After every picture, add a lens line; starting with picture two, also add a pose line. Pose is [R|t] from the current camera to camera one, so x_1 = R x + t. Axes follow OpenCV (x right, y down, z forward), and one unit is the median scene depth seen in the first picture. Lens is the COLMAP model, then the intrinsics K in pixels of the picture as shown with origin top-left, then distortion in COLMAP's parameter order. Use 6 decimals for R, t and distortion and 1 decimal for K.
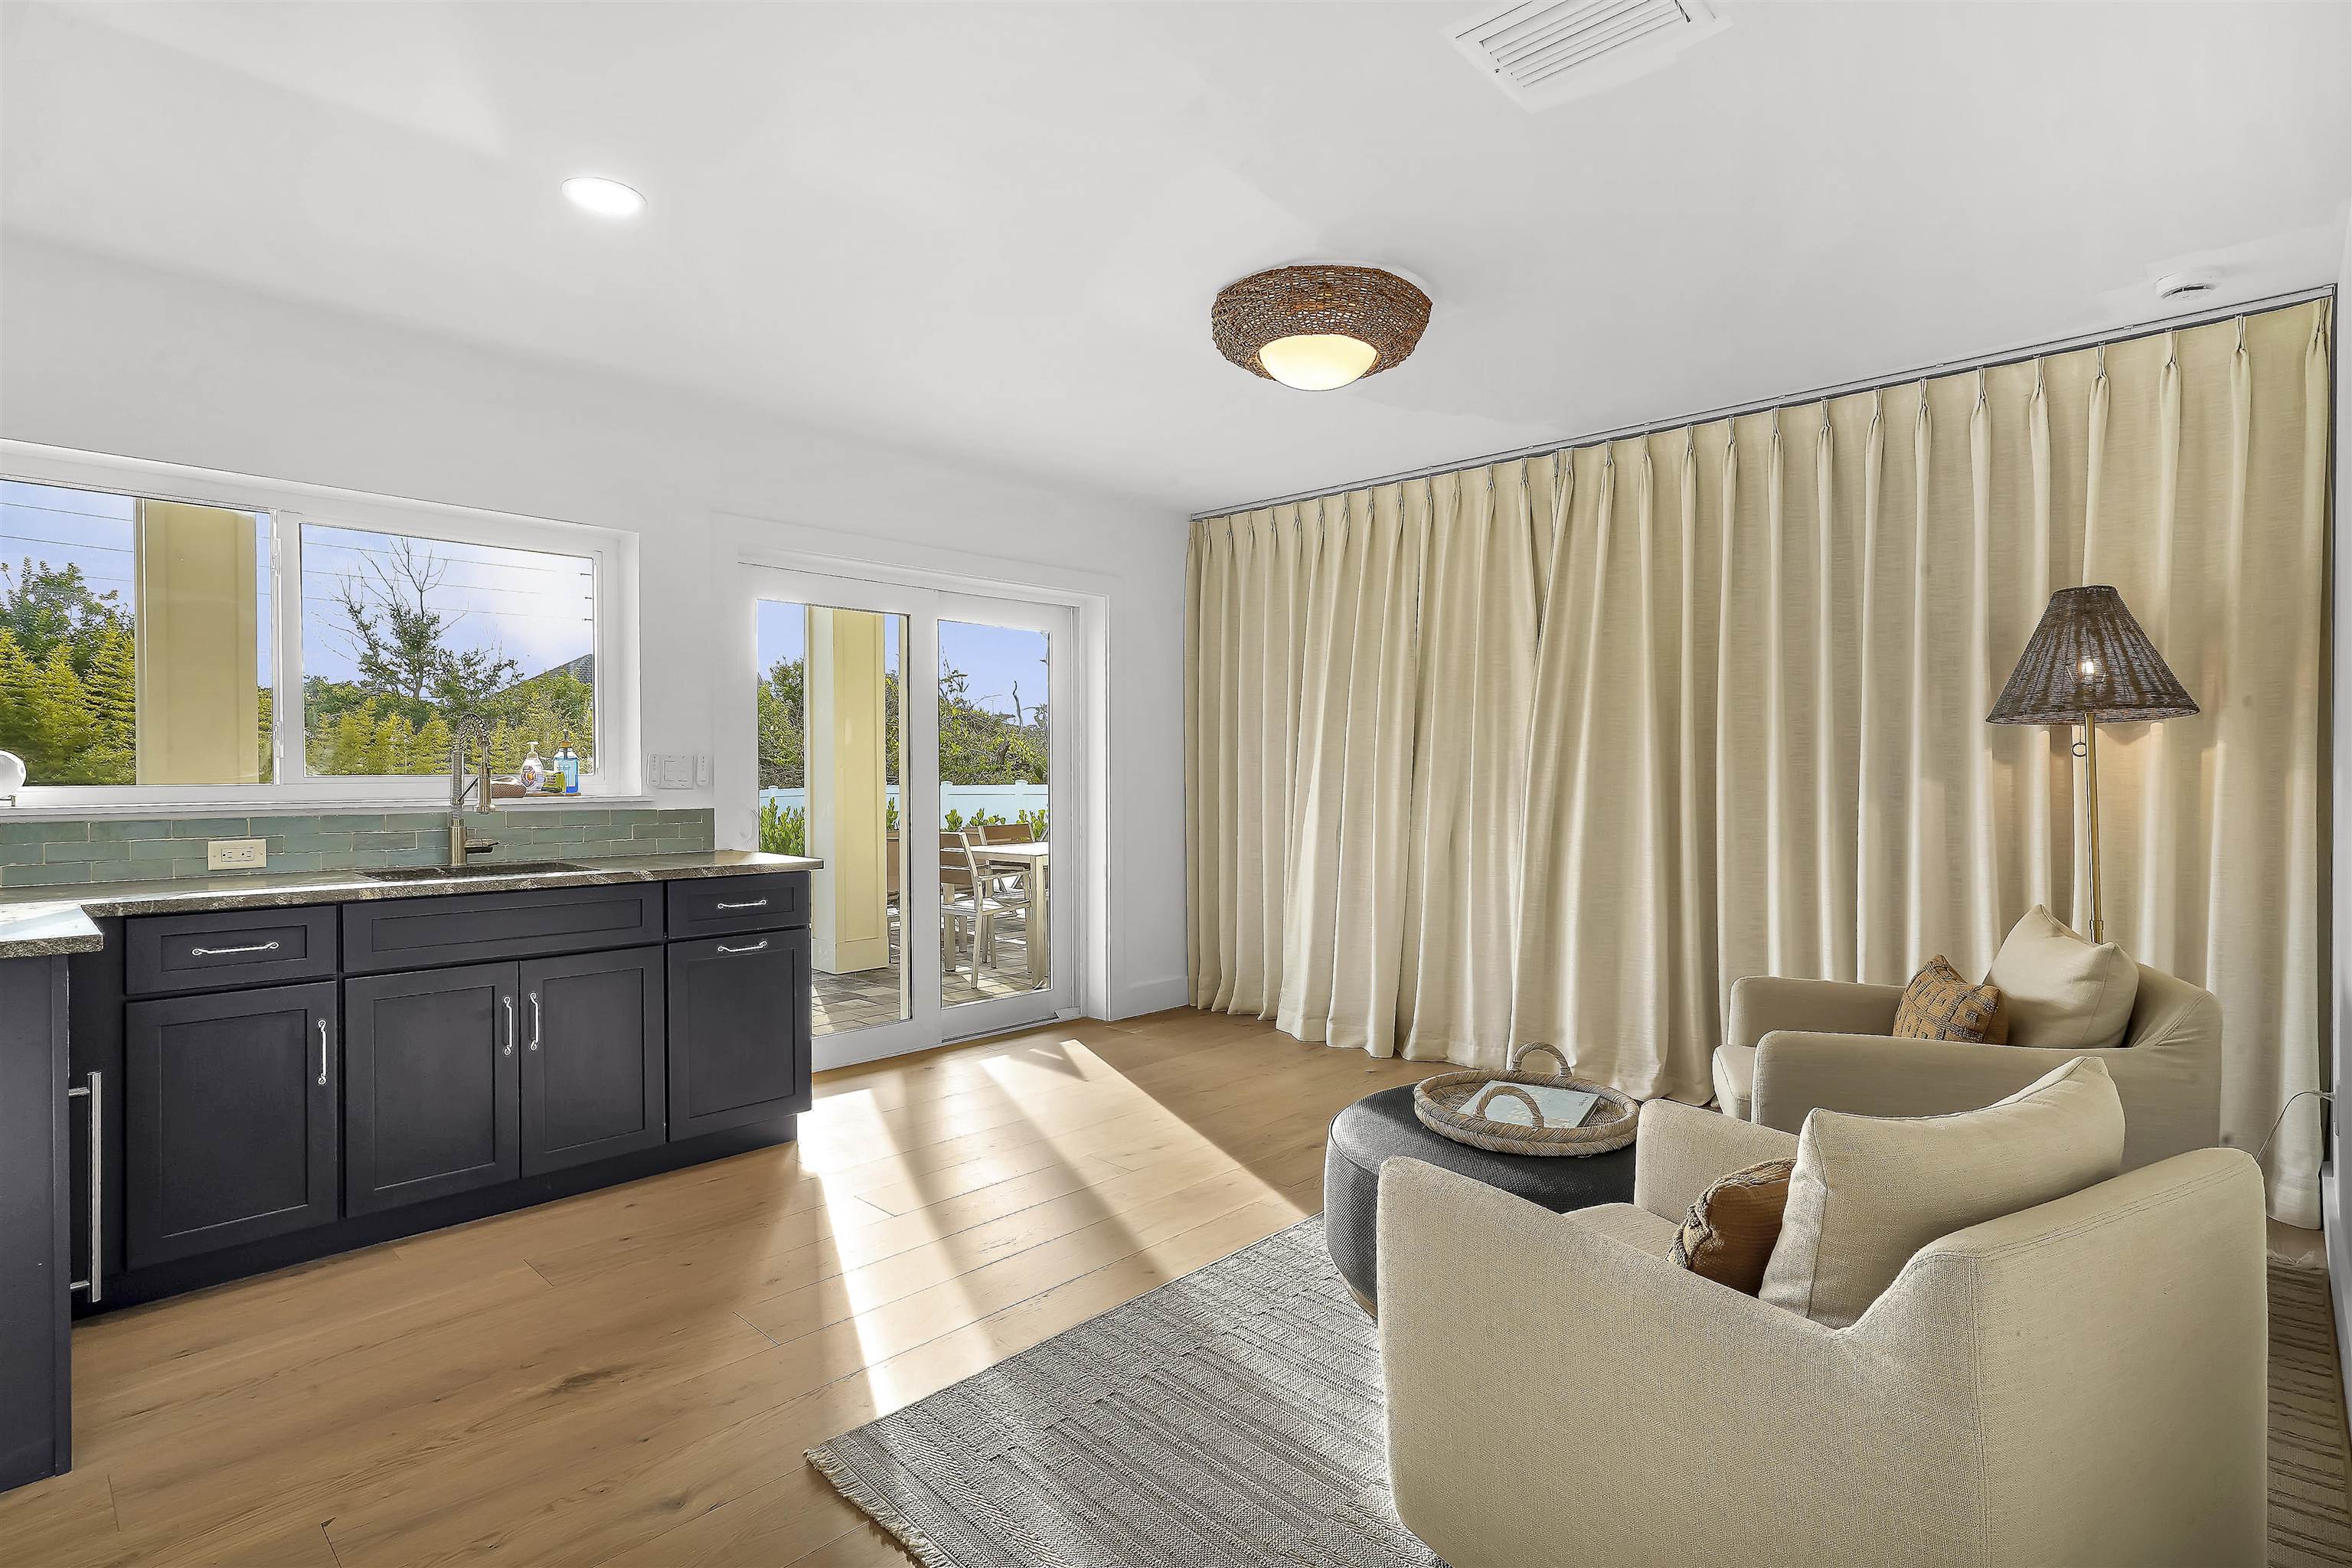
lens RADIAL K [[1148.4, 0, 1196.5], [0, 1148.4, 781.4], [0, 0, 1]] dist [-0.002387, -0.000247]
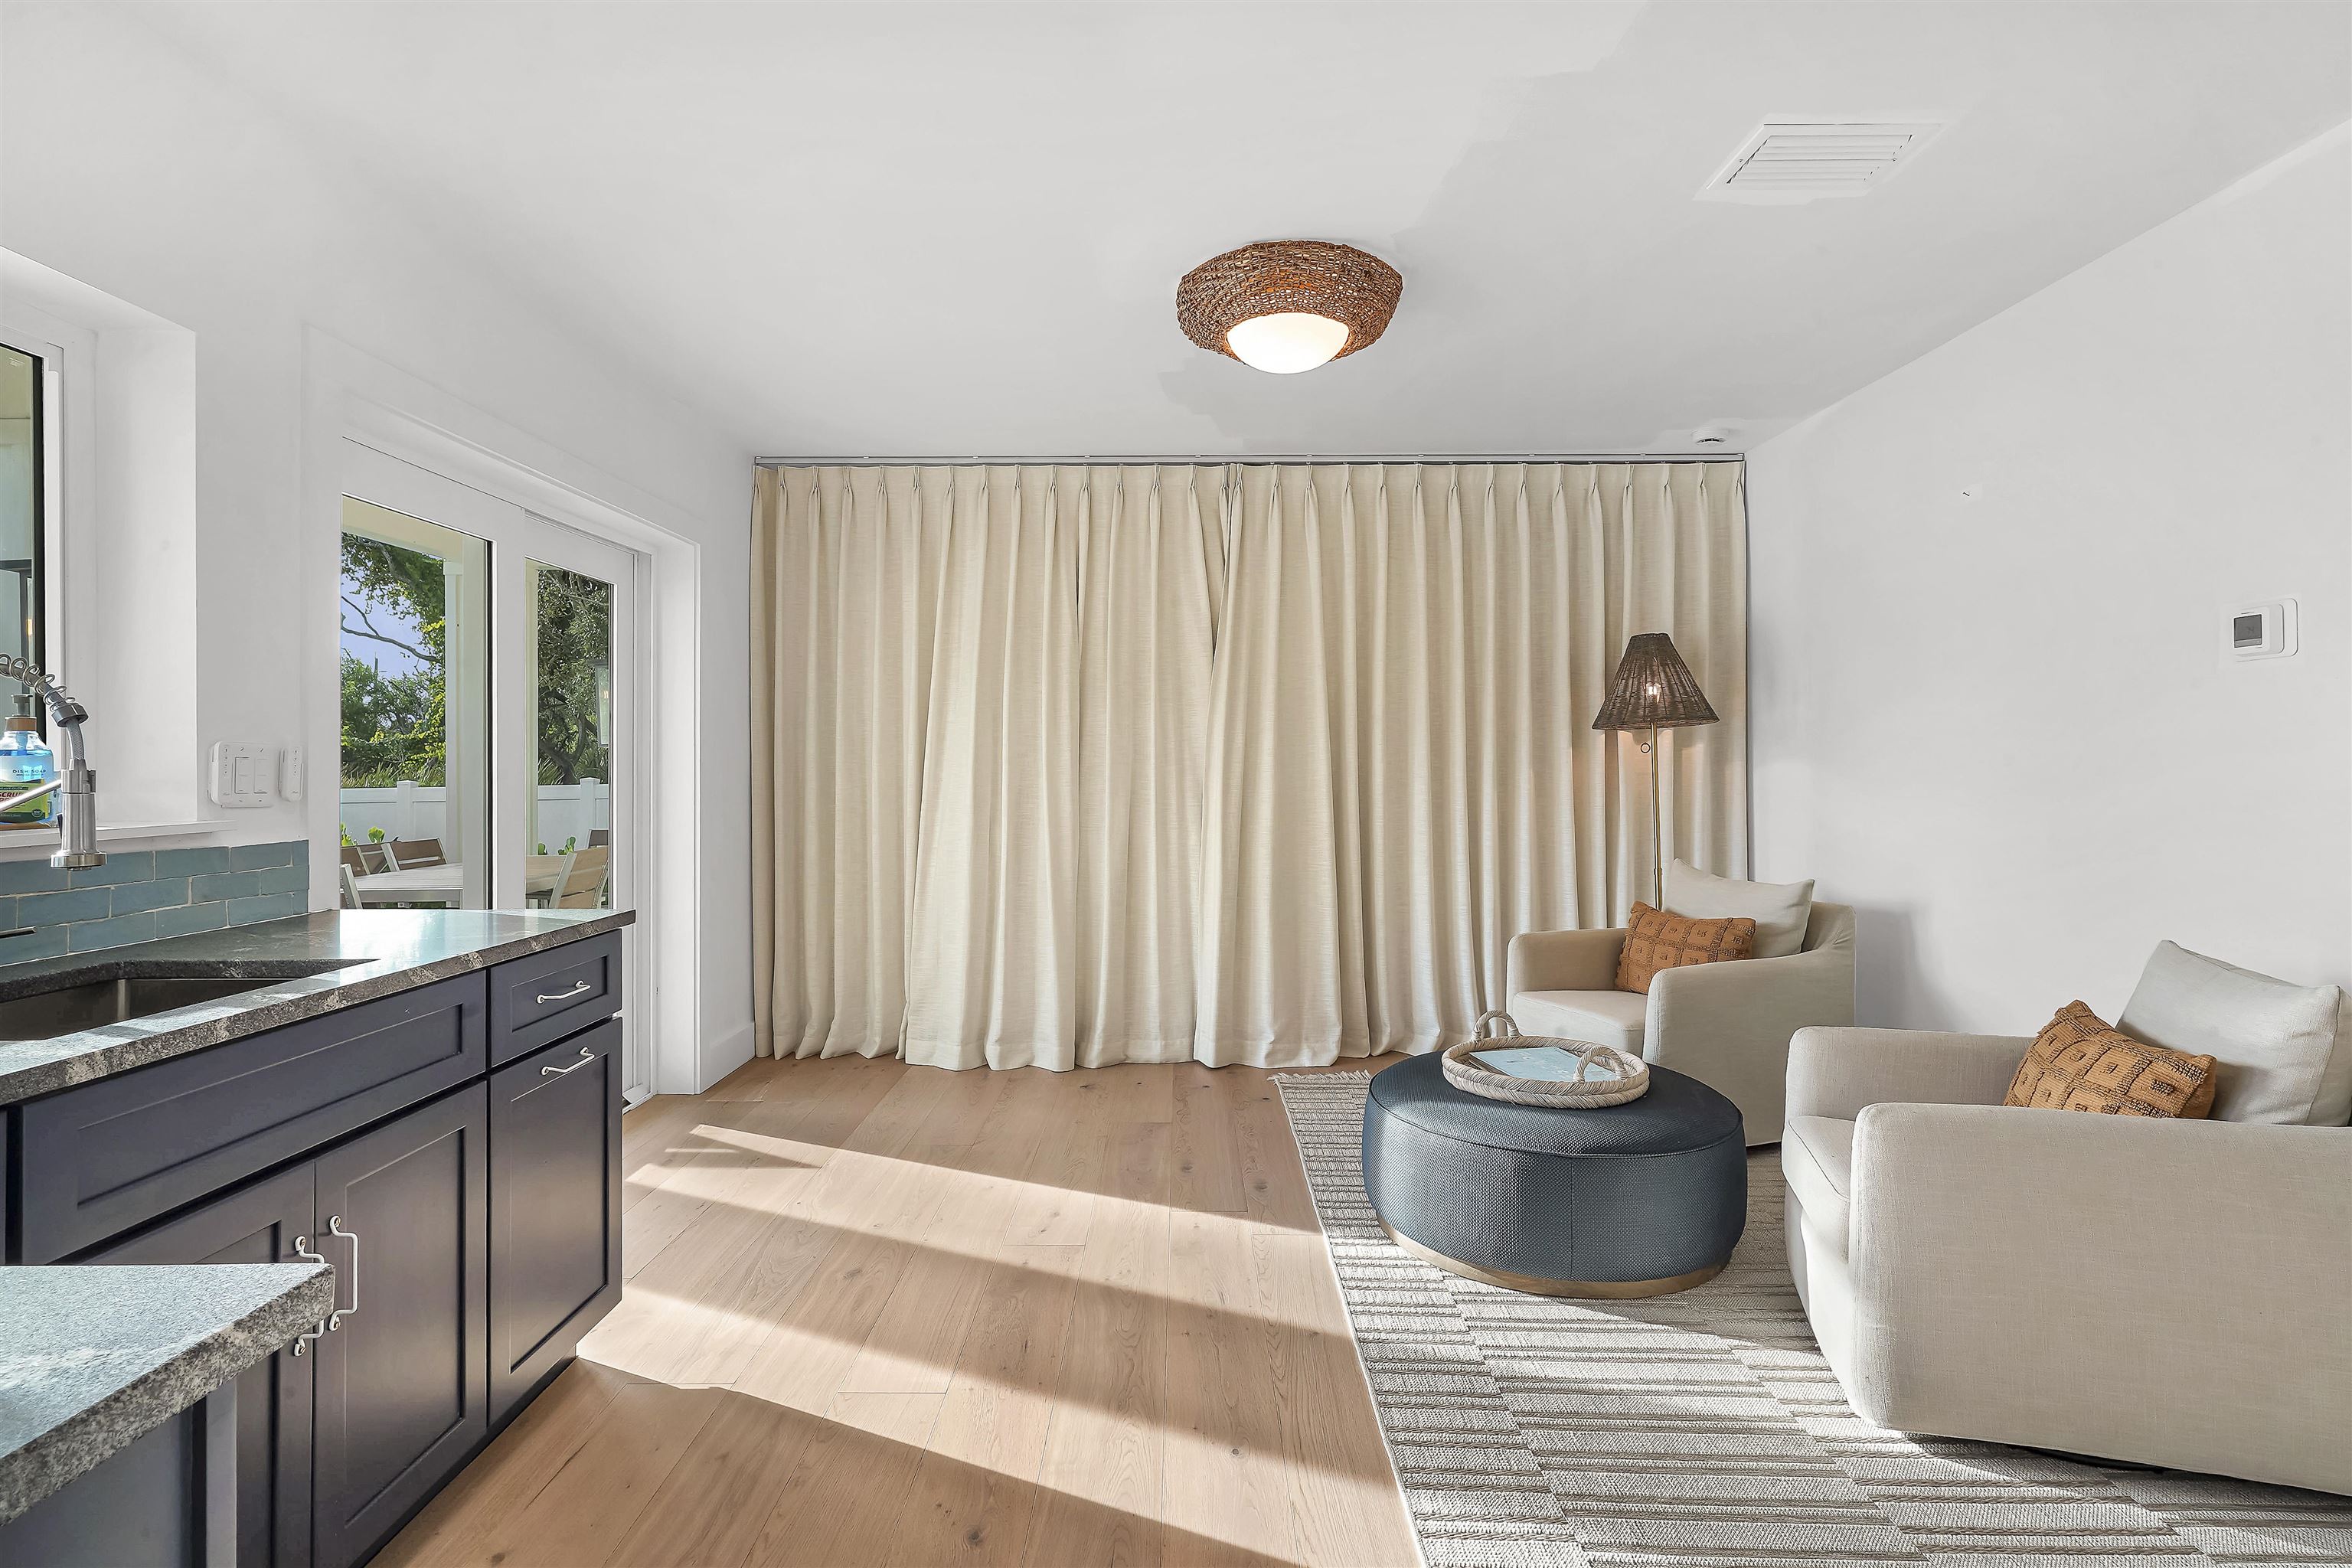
lens RADIAL K [[1148.4, 0, 1185.4], [0, 1148.4, 767.0], [0, 0, 1]] dist [-0.002387, -0.000247]
pose [[0.733361, -0.006131, 0.679812, -0.471430], [0.012730, 0.999908, -0.004714, -0.004537], [-0.679721, 0.012111, 0.733371, 0.271067]]
